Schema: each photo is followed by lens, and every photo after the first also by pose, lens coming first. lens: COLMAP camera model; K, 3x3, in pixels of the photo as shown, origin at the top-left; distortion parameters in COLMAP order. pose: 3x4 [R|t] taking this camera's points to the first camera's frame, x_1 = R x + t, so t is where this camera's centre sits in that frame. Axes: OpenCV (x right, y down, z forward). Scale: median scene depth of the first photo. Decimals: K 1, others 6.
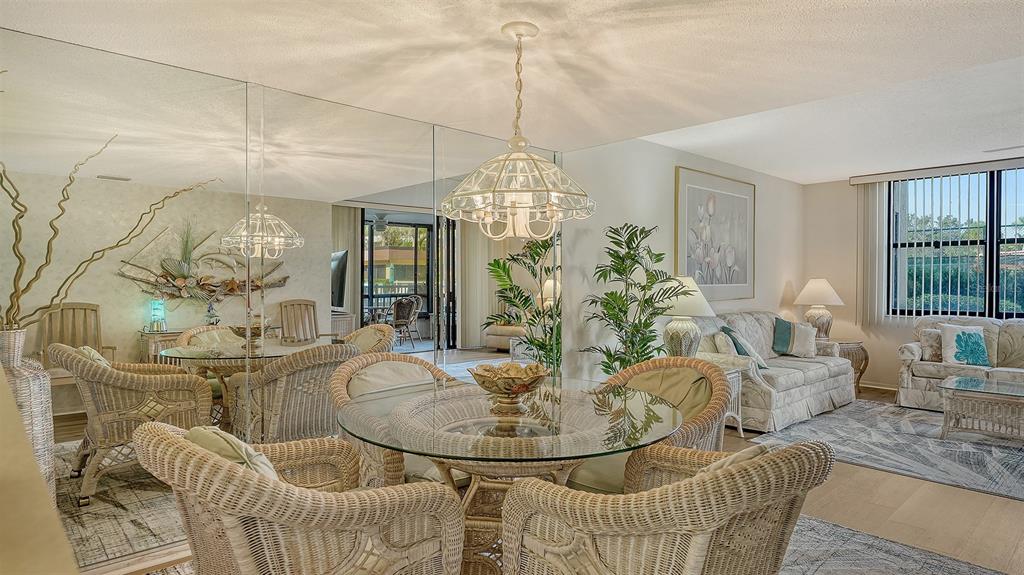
lens RADIAL K [[564.8, 0, 510.9], [0, 564.8, 286.4], [0, 0, 1]] dist [-0.001794, 0.000117]
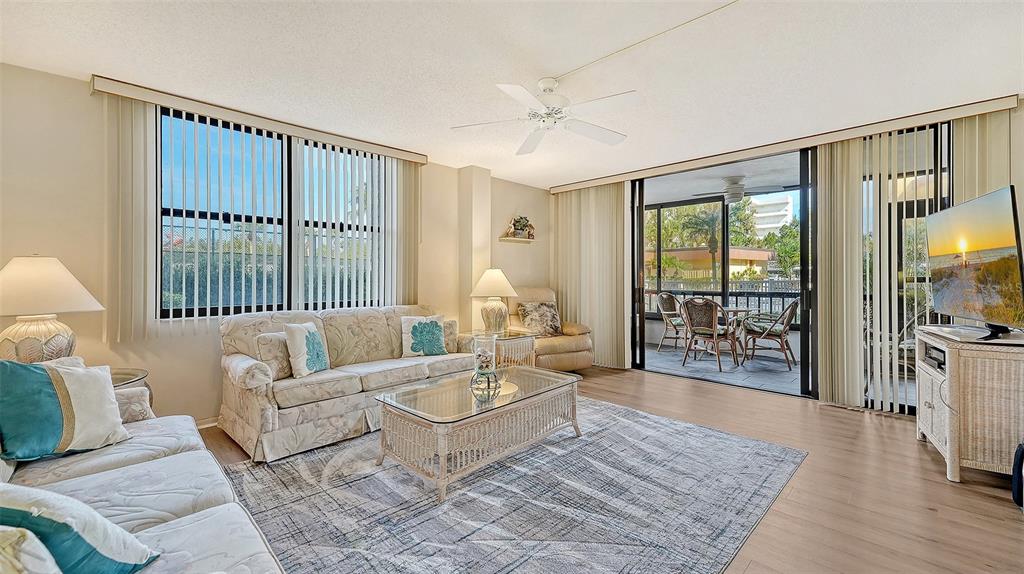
lens RADIAL K [[419.4, 0, 515.5], [0, 419.4, 278.1], [0, 0, 1]] dist [0.011043, 0.000076]
pose [[-0.040572, -0.000089, 0.999177, 0.209442], [0.007412, 0.999972, 0.000391, 0.008763], [-0.999149, 0.007422, -0.040570, 0.728550]]
